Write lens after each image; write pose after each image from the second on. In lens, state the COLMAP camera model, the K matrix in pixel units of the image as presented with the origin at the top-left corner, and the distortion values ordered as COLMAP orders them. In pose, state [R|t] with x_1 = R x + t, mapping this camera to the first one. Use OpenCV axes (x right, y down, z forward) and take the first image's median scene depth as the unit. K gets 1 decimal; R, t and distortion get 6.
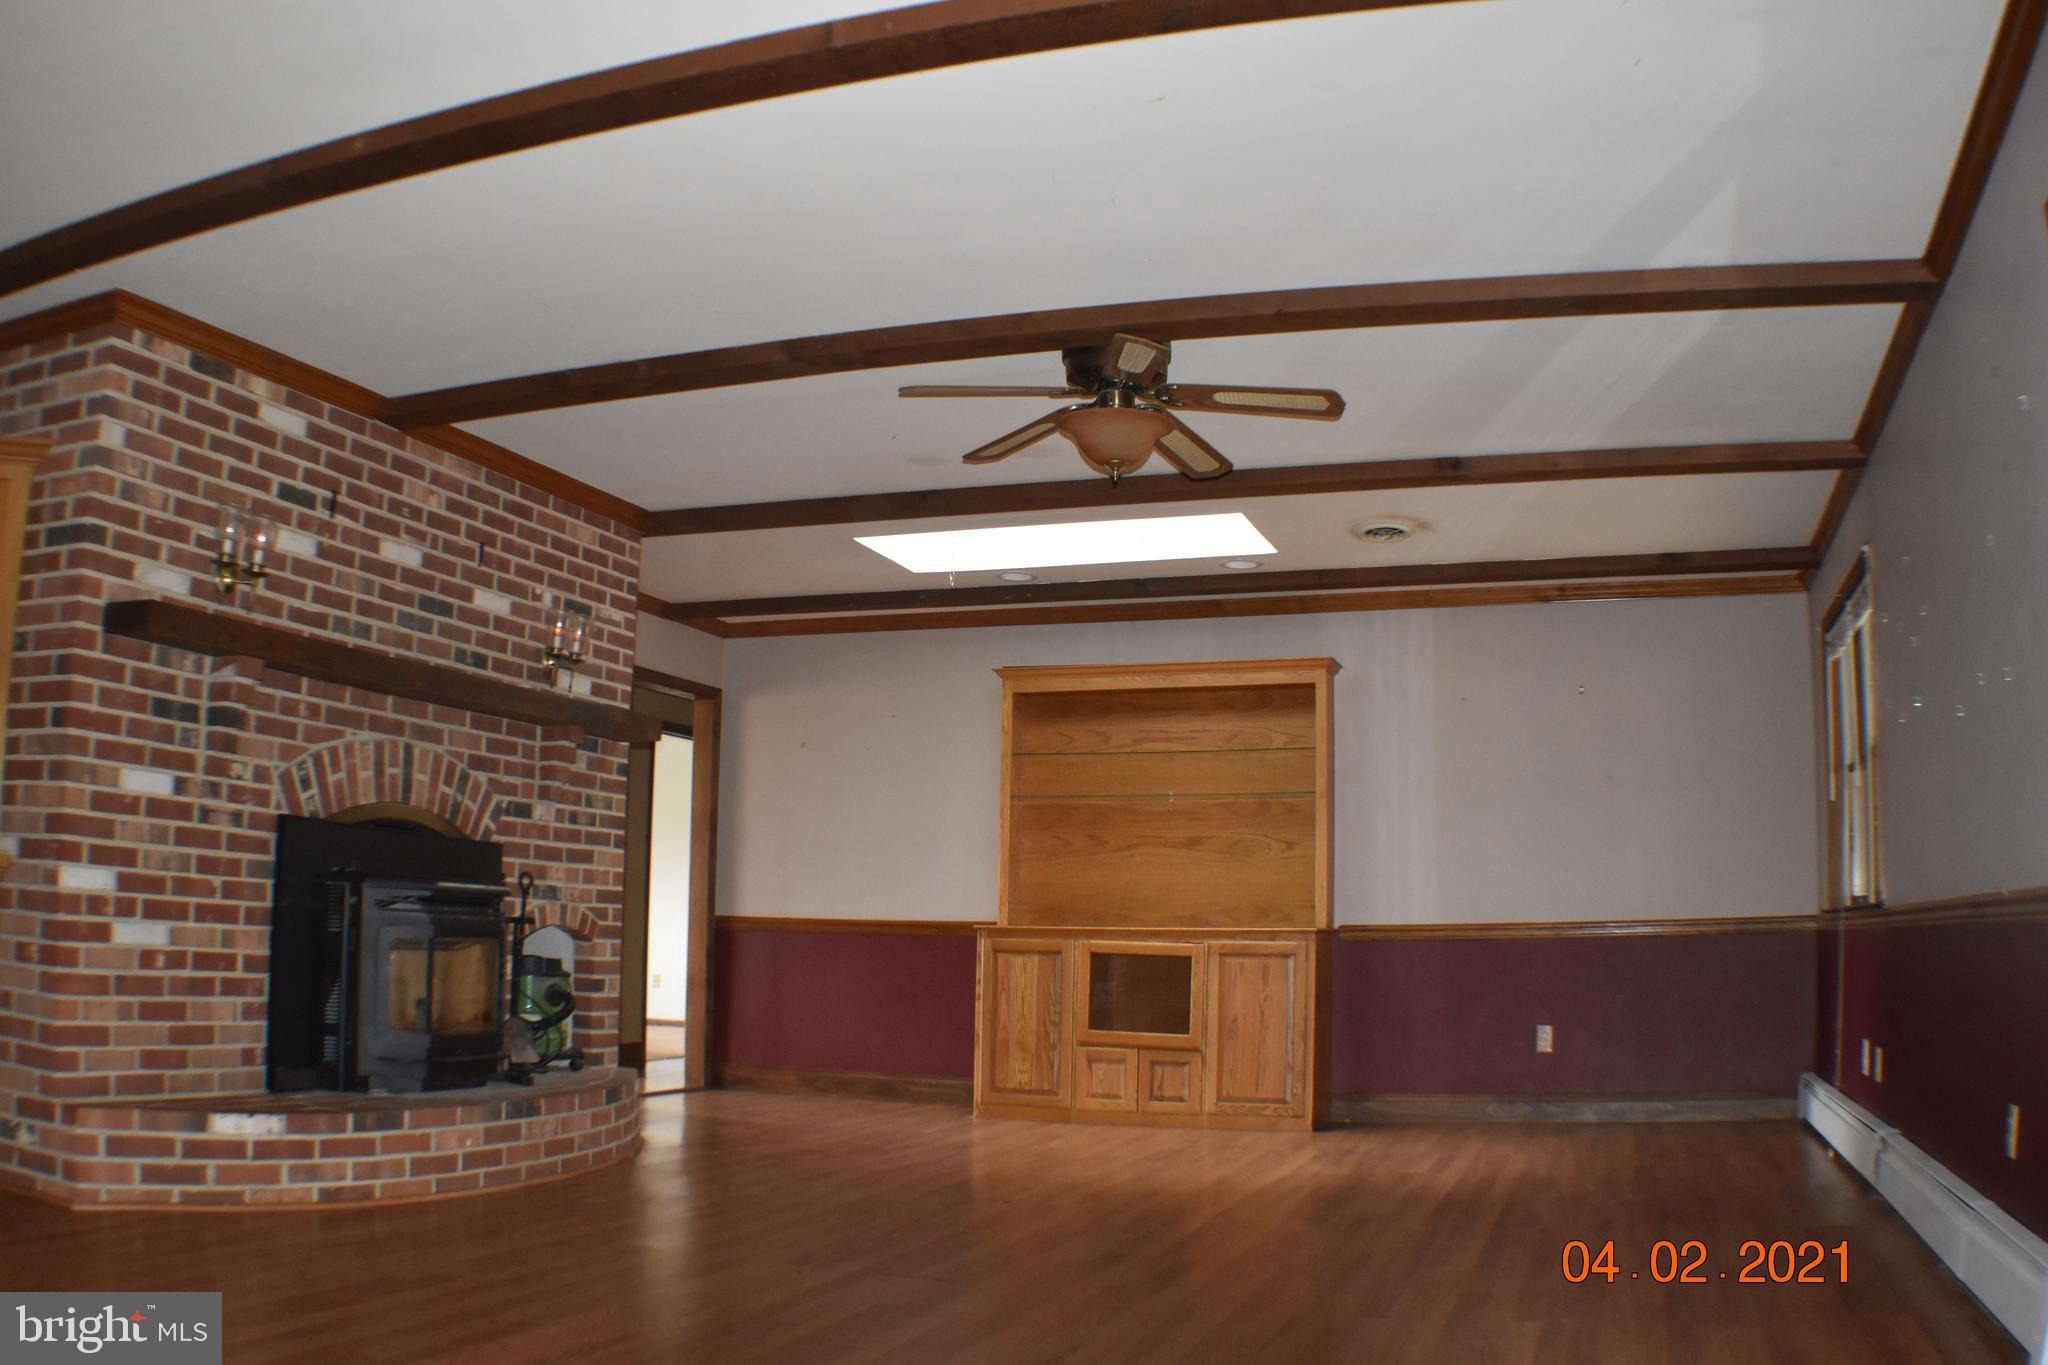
lens RADIAL K [[1783.8, 0, 1027.2], [0, 1783.8, 694.8], [0, 0, 1]] dist [-0.308351, 0.068949]
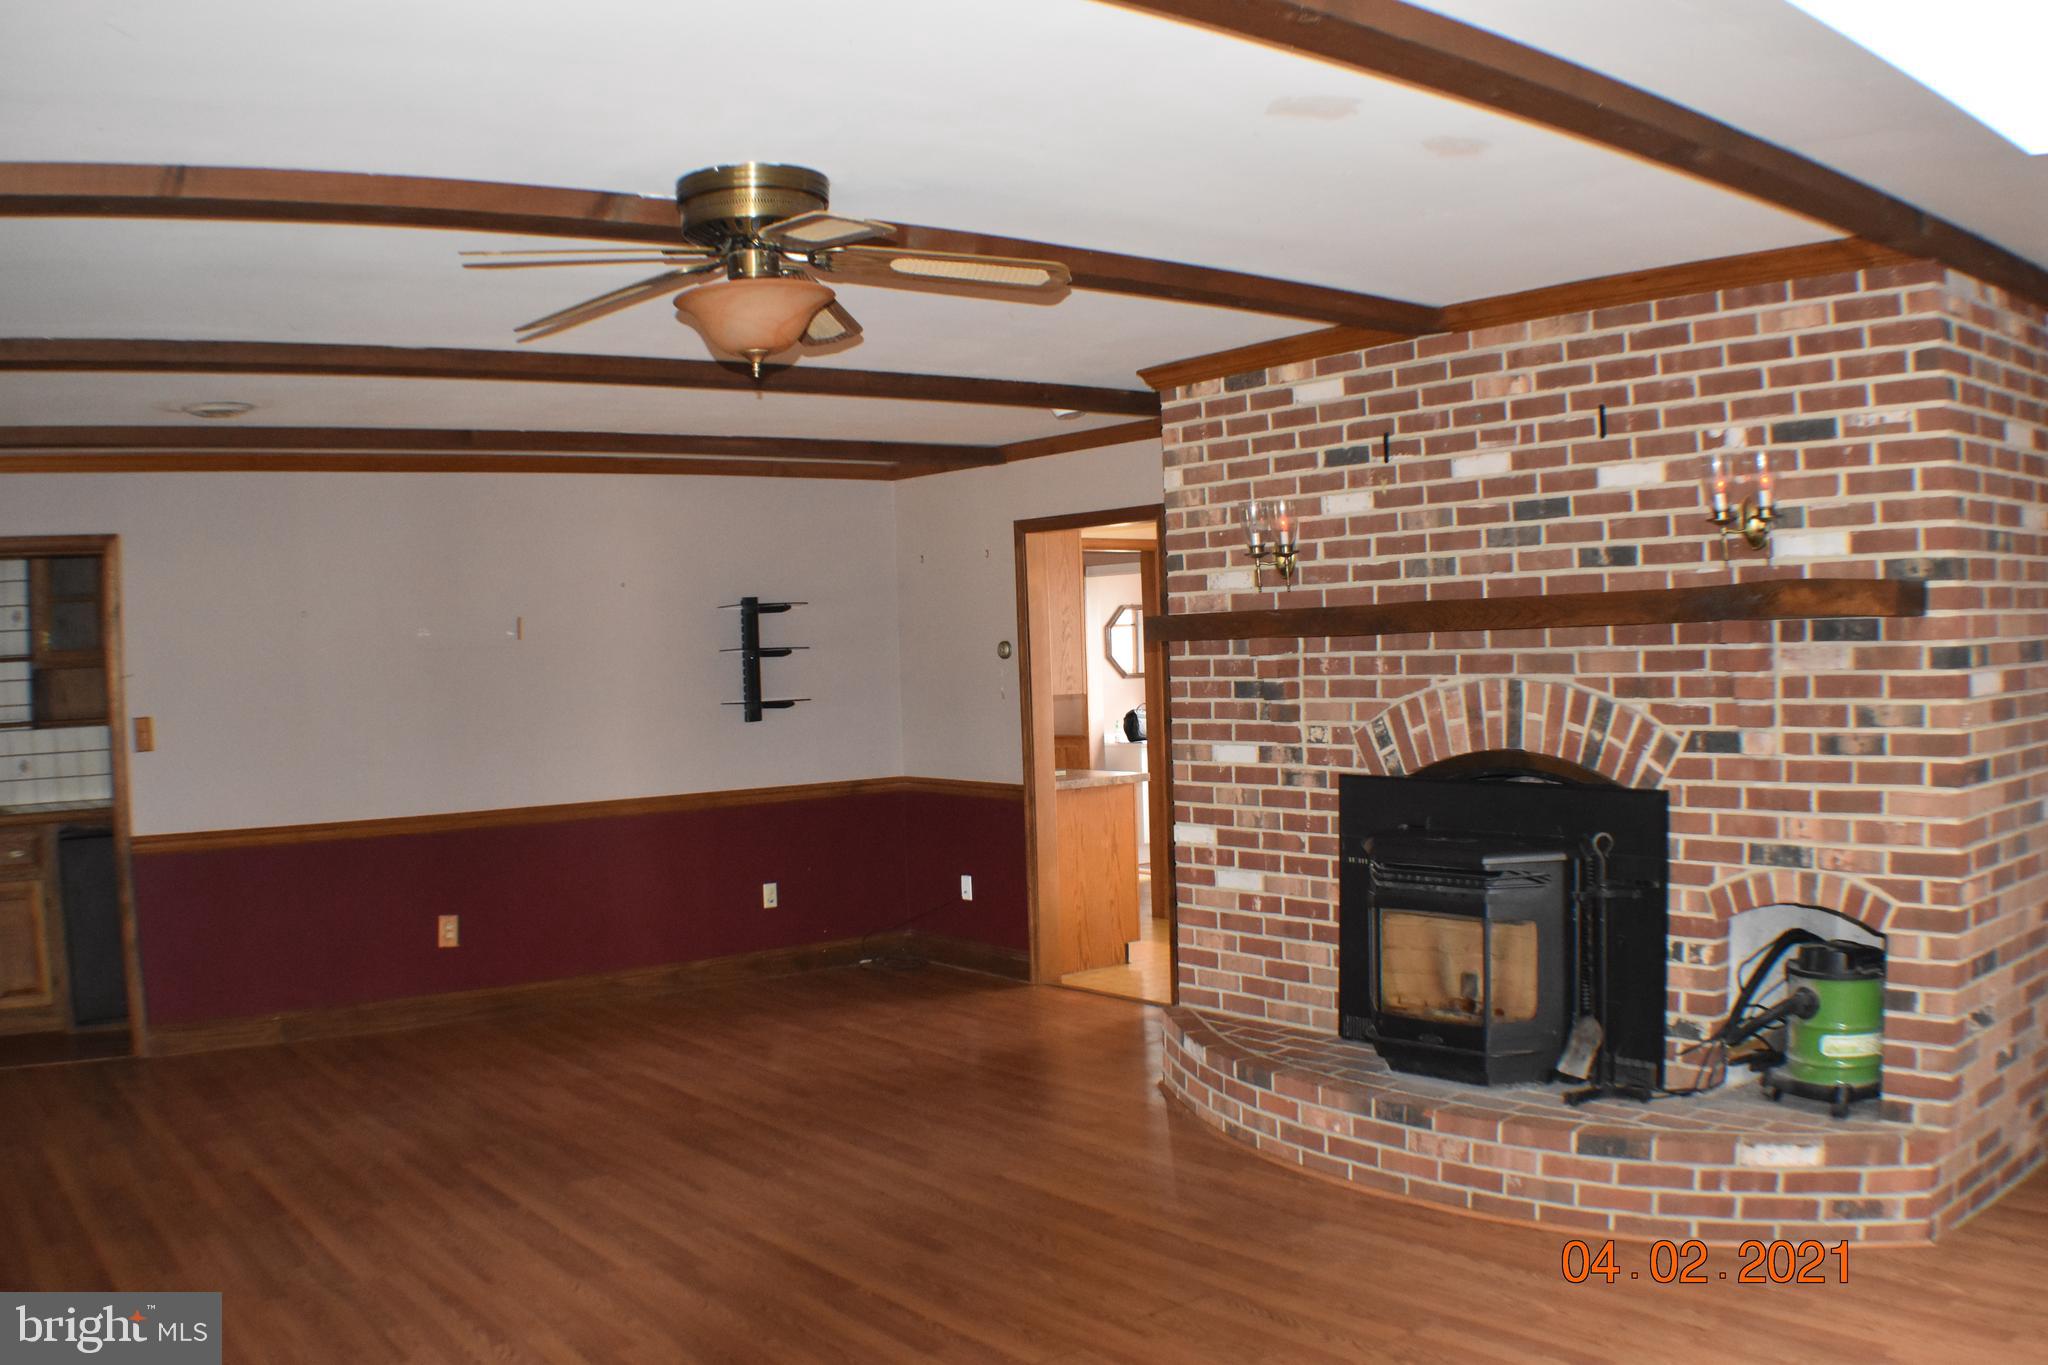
lens RADIAL K [[1783.8, 0, 1027.2], [0, 1783.8, 694.8], [0, 0, 1]] dist [-0.308351, 0.068949]
pose [[-0.536778, 0.021124, -0.843459, 0.542926], [0.137633, 0.988488, -0.062833, 0.060863], [0.832422, -0.149815, -0.533506, 1.343122]]
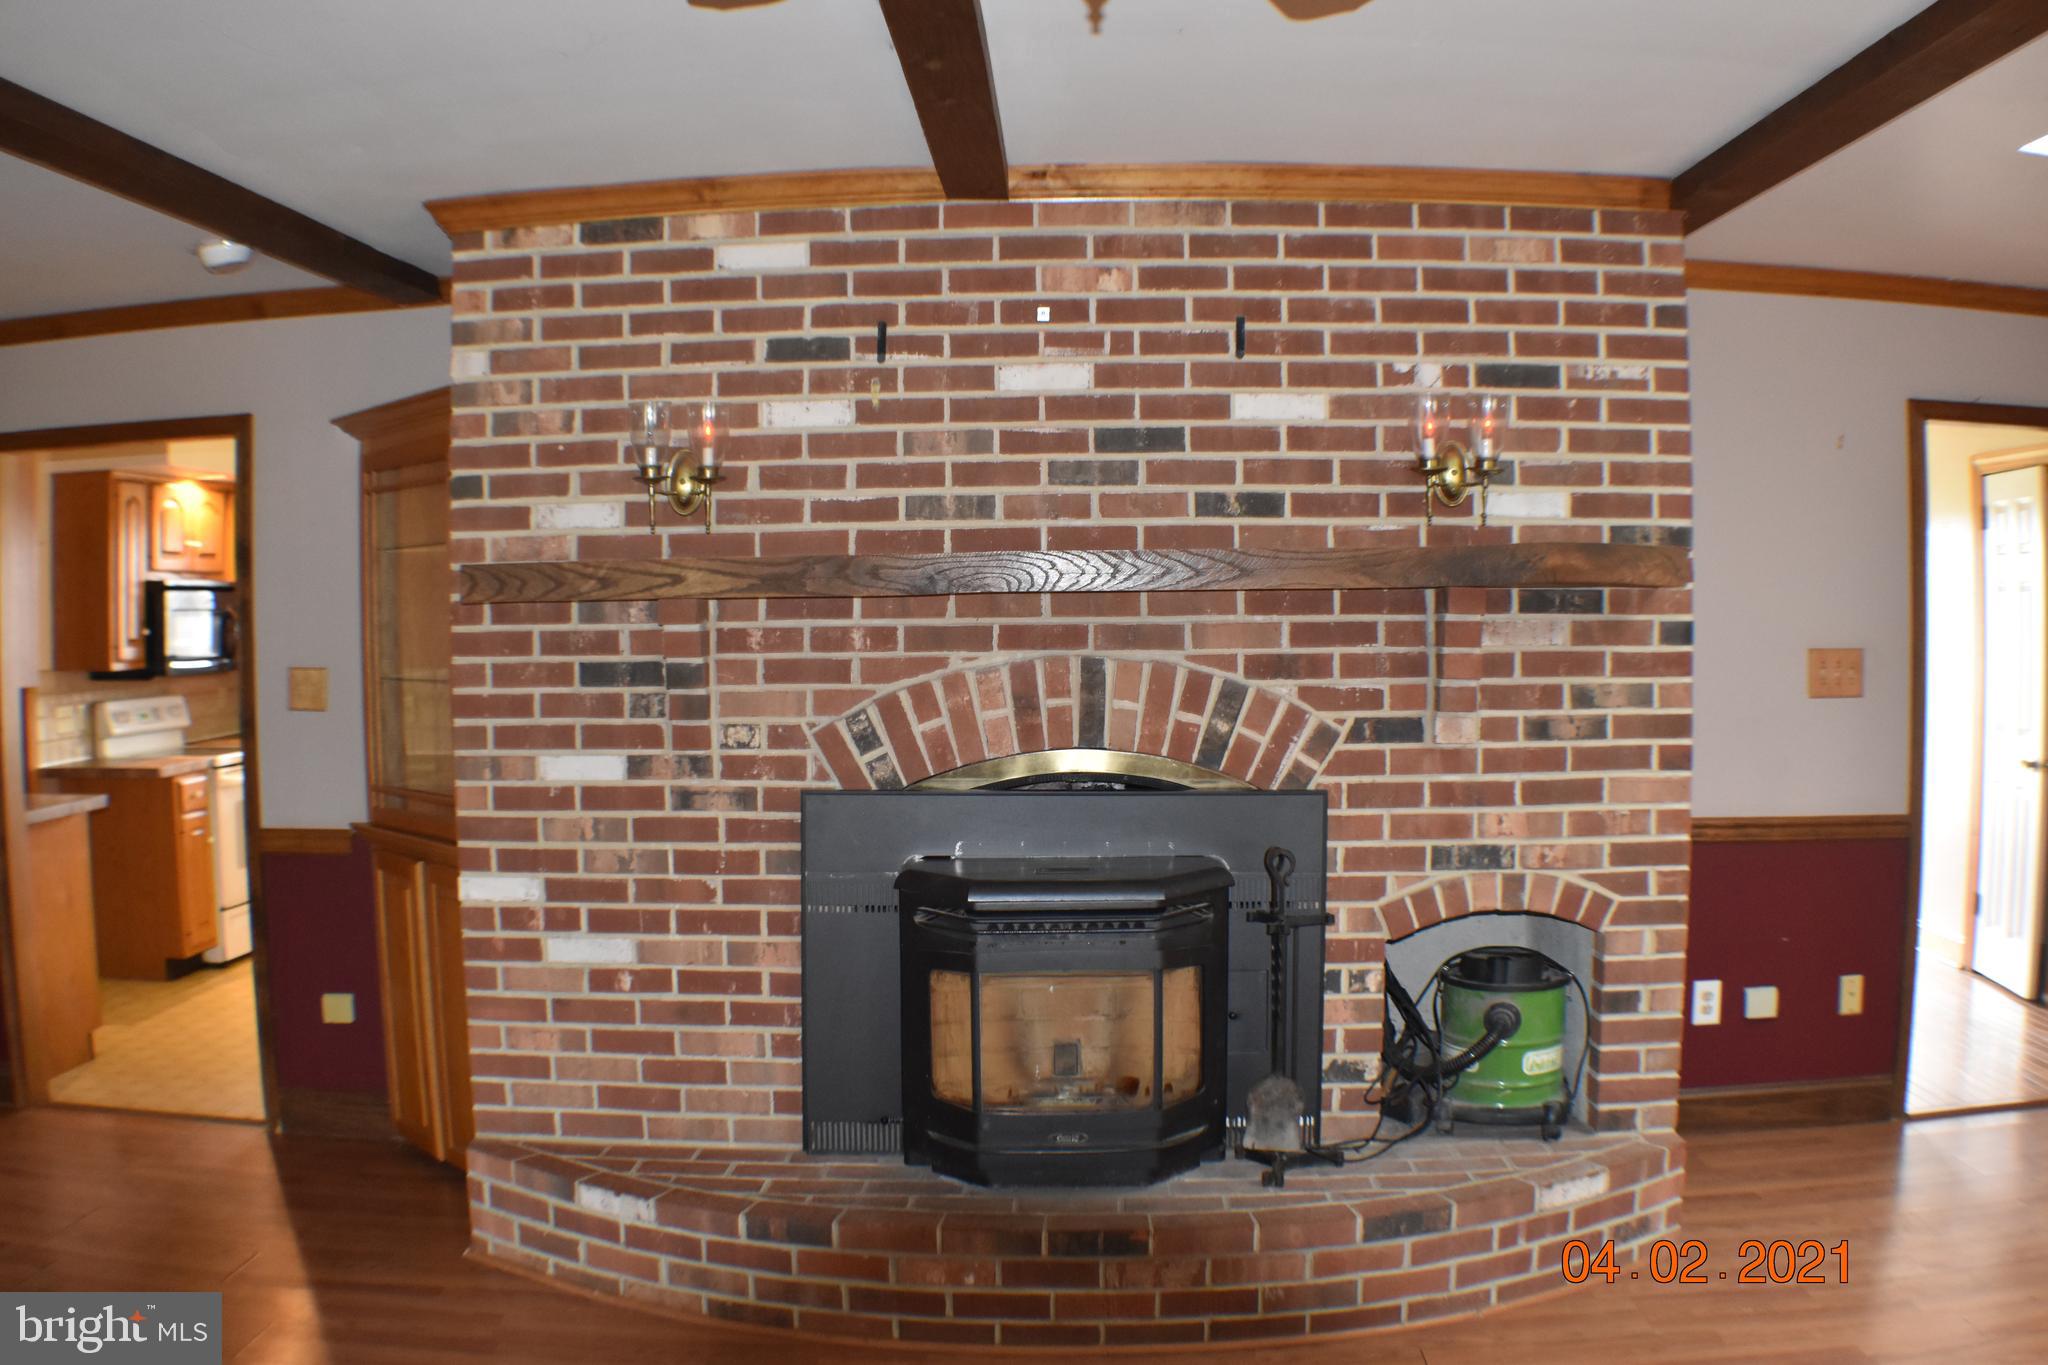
lens RADIAL K [[1783.8, 0, 1027.2], [0, 1783.8, 694.8], [0, 0, 1]] dist [-0.308351, 0.068949]
pose [[0.303662, 0.026977, -0.952398, 0.311111], [0.145589, 0.986546, 0.074364, -0.013291], [0.941591, -0.161240, 0.295650, 0.818027]]
